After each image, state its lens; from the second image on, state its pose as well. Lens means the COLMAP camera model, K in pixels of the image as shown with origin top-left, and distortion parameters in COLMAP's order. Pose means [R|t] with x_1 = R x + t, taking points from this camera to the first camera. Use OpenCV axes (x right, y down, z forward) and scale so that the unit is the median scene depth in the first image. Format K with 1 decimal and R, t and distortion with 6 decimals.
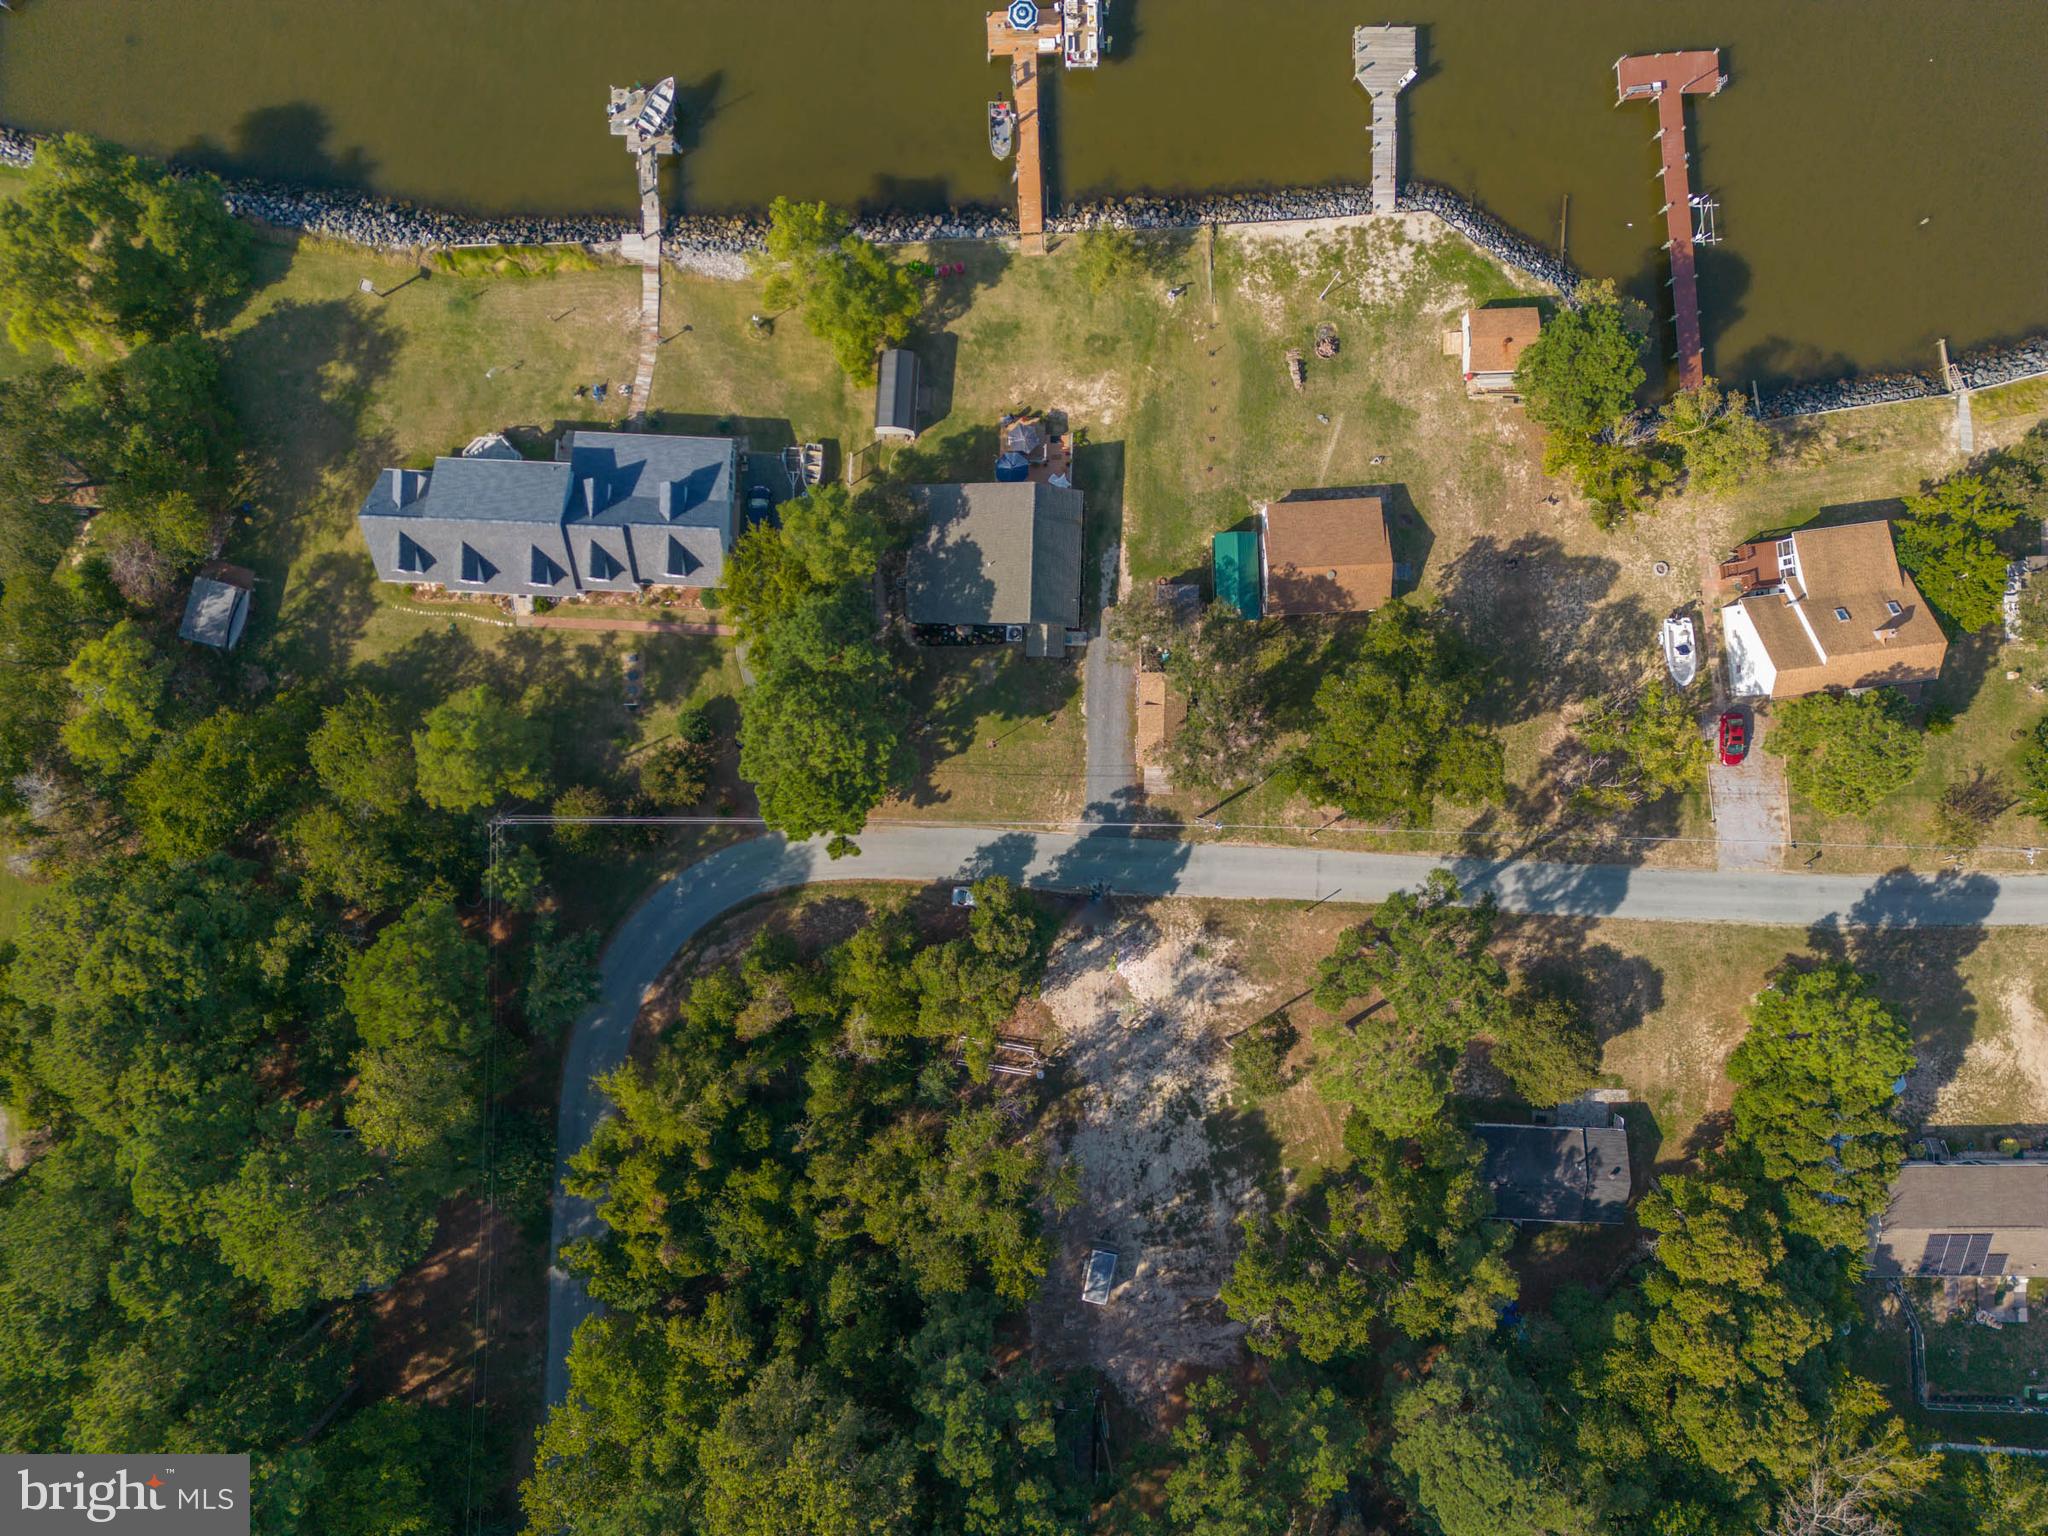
lens RADIAL K [[1379.3, 0, 1019.7], [0, 1379.3, 779.5], [0, 0, 1]] dist [0.067595, -0.003383]
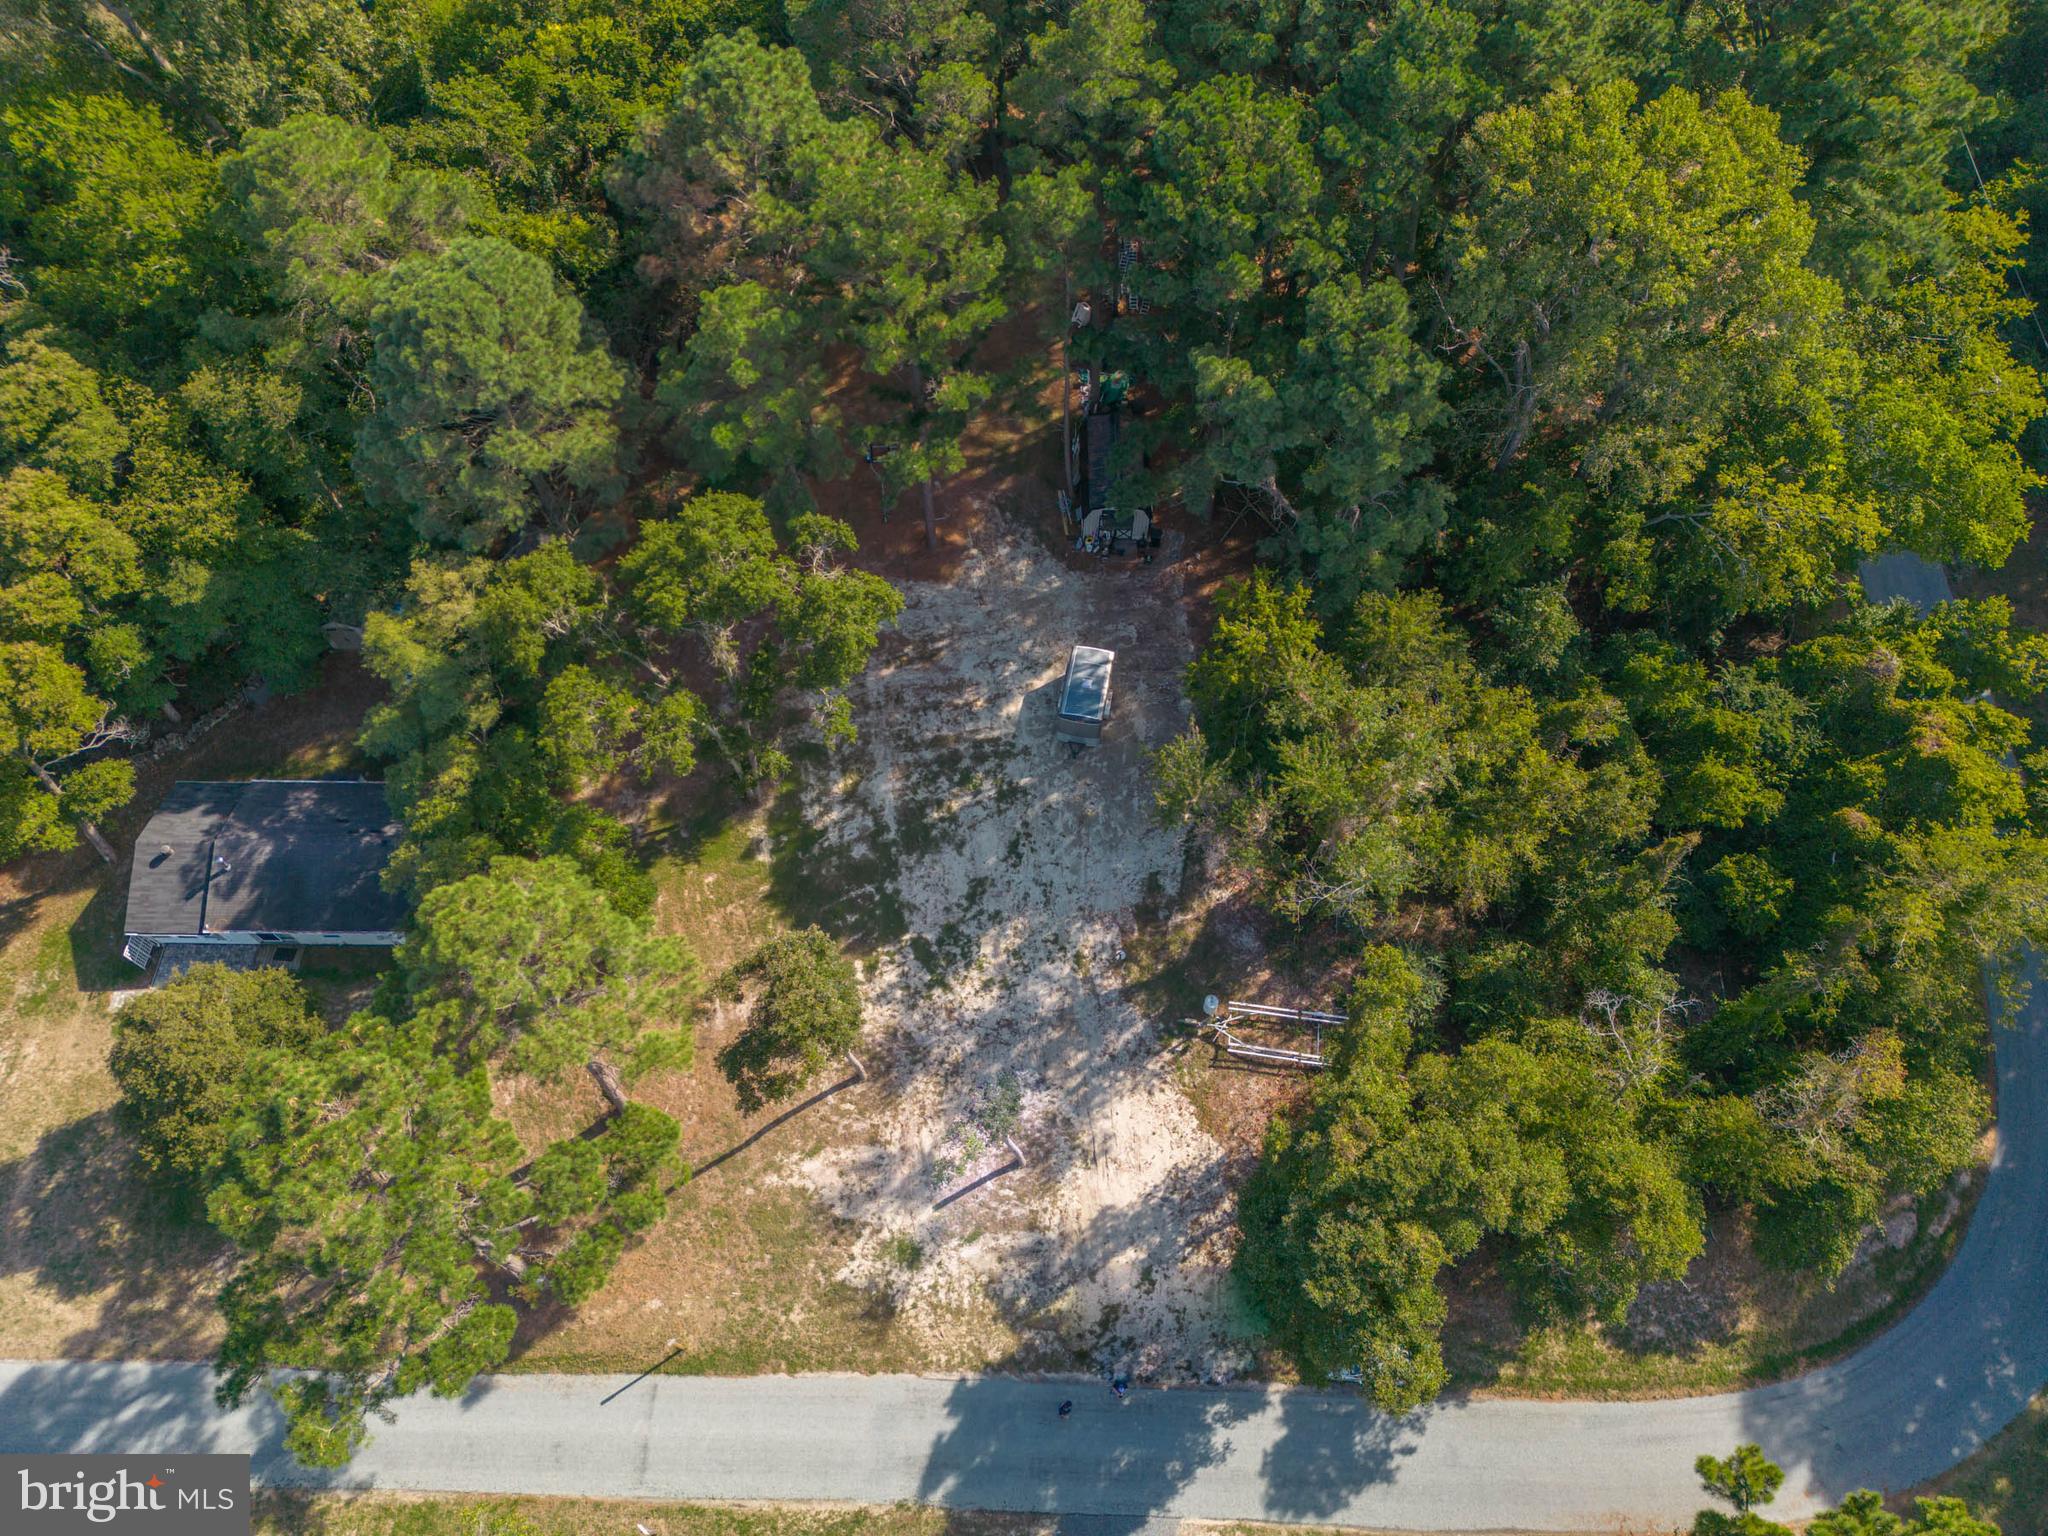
lens RADIAL K [[1440.3, 0, 1036.7], [0, 1440.3, 770.6], [0, 0, 1]] dist [0.094488, -0.097701]
pose [[-0.999694, 0.020067, -0.014452, 0.088414], [-0.024487, -0.884906, 0.465126, 0.034395], [-0.003455, 0.465338, 0.885126, 0.463205]]
